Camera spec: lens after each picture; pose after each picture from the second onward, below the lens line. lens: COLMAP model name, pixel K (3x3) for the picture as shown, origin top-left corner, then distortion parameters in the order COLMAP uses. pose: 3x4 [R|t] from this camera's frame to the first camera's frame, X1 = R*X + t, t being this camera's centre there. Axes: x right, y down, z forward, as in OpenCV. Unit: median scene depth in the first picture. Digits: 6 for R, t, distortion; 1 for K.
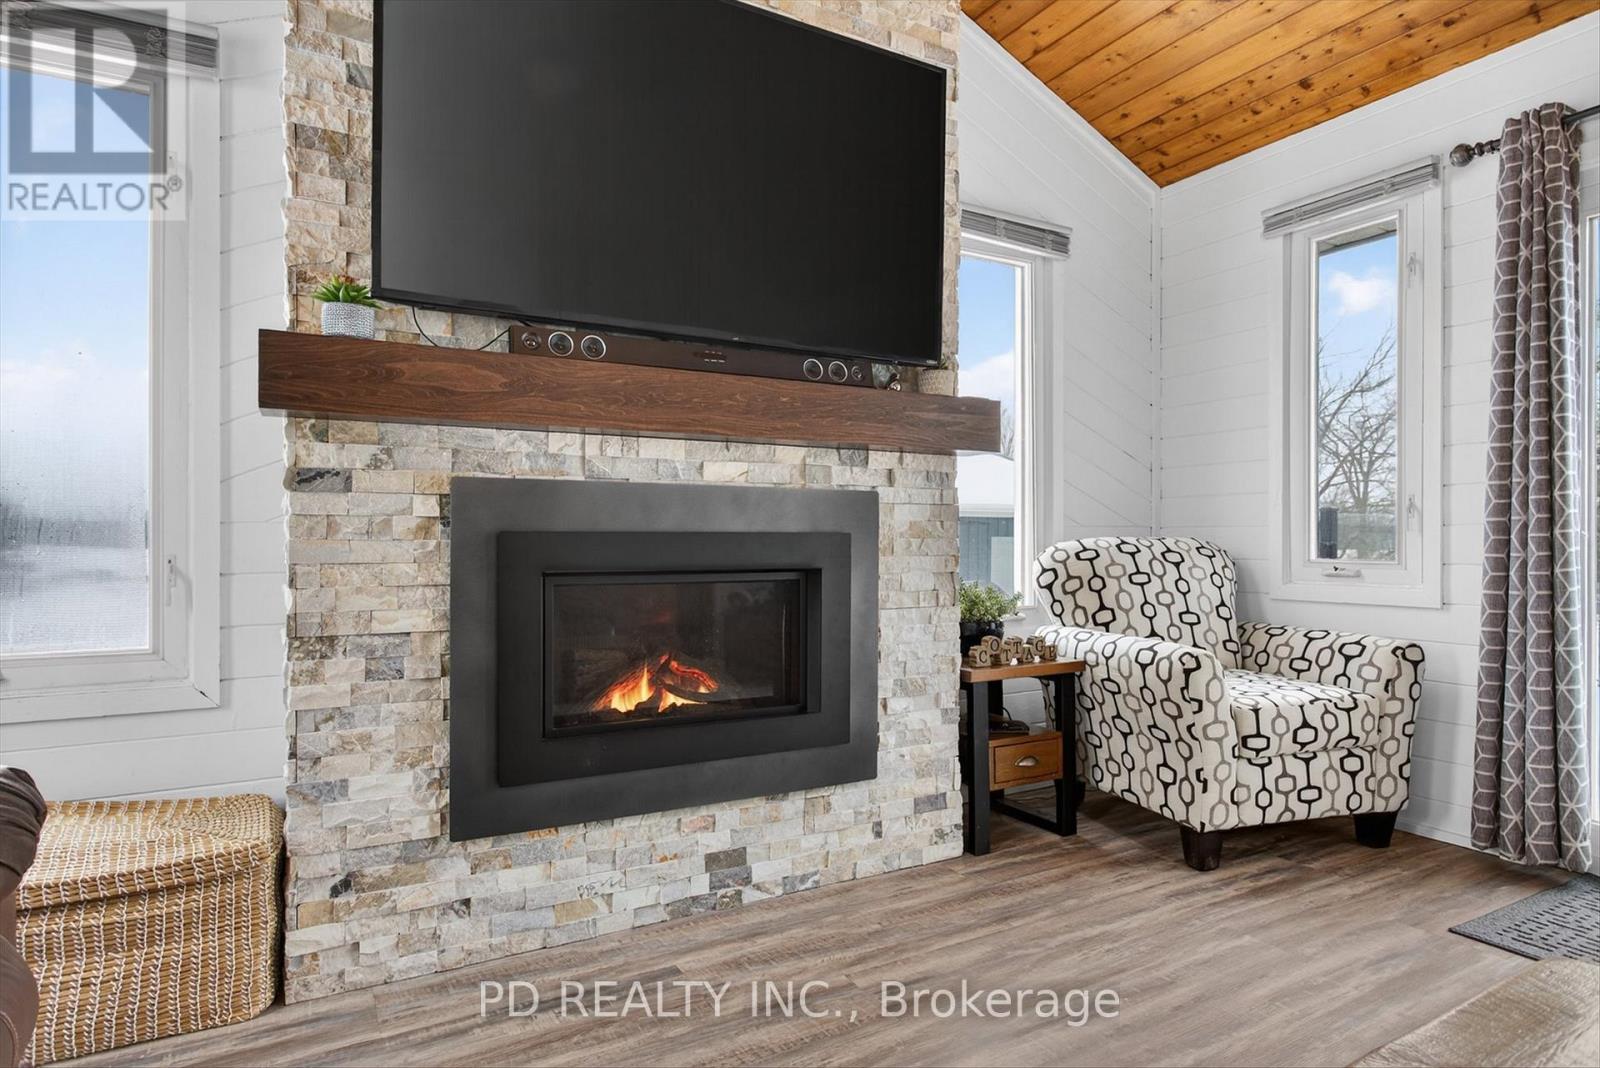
lens RADIAL K [[885.5, 0, 804.1], [0, 885.5, 546.4], [0, 0, 1]] dist [-0.007523, 0.002787]
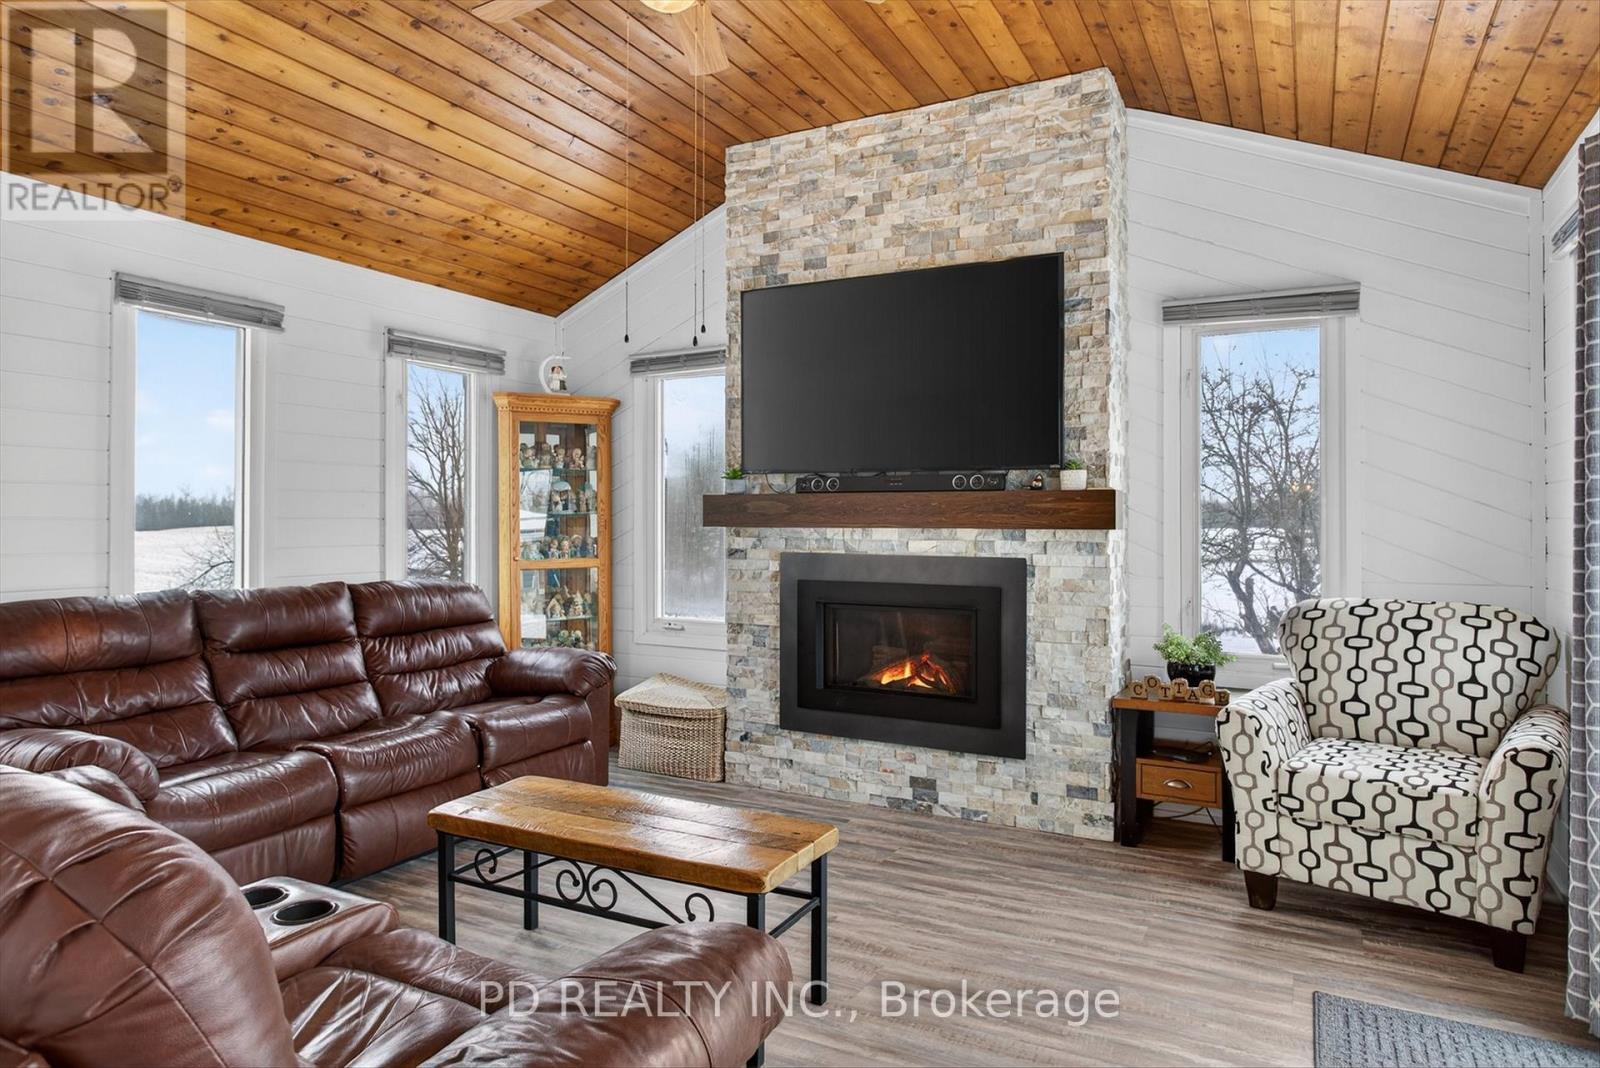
lens RADIAL K [[982.1, 0, 800.1], [0, 982.1, 521.5], [0, 0, 1]] dist [-0.007419, -0.001655]
pose [[0.540153, 0.006741, -0.841540, 1.269646], [-0.008705, 0.999959, 0.002423, -0.127548], [0.841521, 0.006017, 0.540190, -0.166757]]
